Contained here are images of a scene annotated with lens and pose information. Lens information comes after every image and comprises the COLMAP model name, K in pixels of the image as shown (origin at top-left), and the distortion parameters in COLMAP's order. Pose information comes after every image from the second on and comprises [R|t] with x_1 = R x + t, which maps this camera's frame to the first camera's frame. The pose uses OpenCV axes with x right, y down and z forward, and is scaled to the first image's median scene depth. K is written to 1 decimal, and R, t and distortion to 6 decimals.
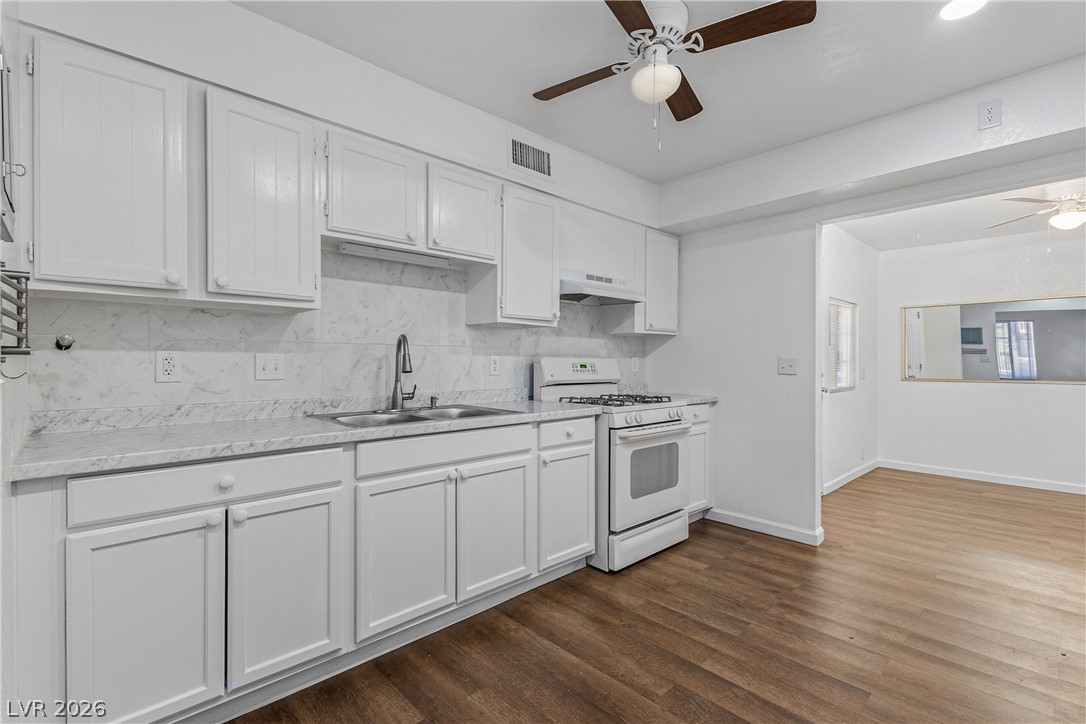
lens RADIAL K [[504.4, 0, 539.5], [0, 504.4, 360.0], [0, 0, 1]] dist [0.024822, -0.006741]
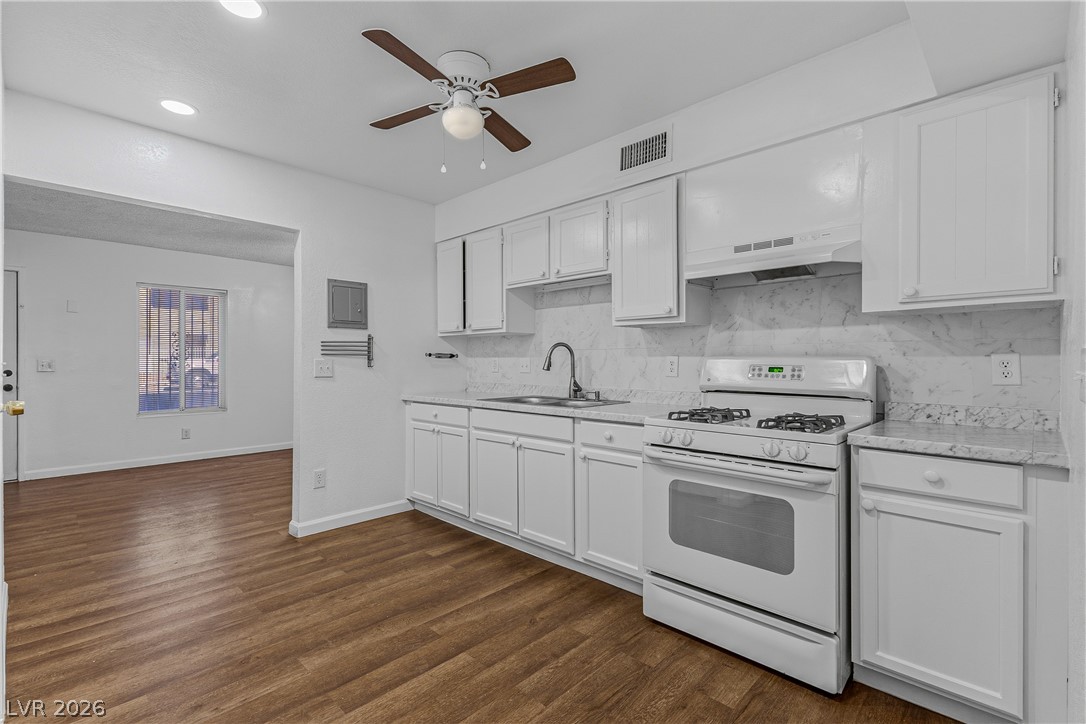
lens RADIAL K [[504.4, 0, 539.5], [0, 504.4, 360.0], [0, 0, 1]] dist [0.024822, -0.006741]
pose [[0.033543, -0.003714, -0.999430, 0.972785], [0.002395, 0.999991, -0.003636, 0.001049], [0.999434, -0.002272, 0.033551, 0.795833]]
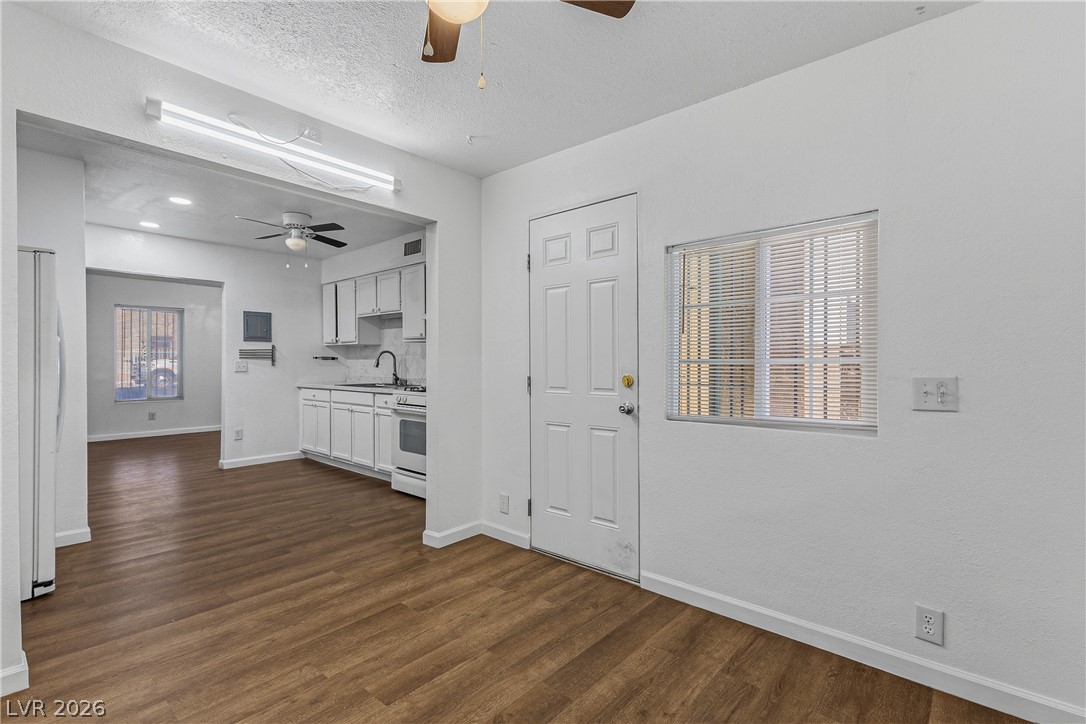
lens RADIAL K [[504.4, 0, 539.5], [0, 504.4, 360.0], [0, 0, 1]] dist [0.024822, -0.006741]
pose [[0.079818, -0.004331, -0.996800, 1.847010], [0.003079, 0.999987, -0.004098, 0.002556], [0.996805, -0.002742, 0.079830, 1.345486]]
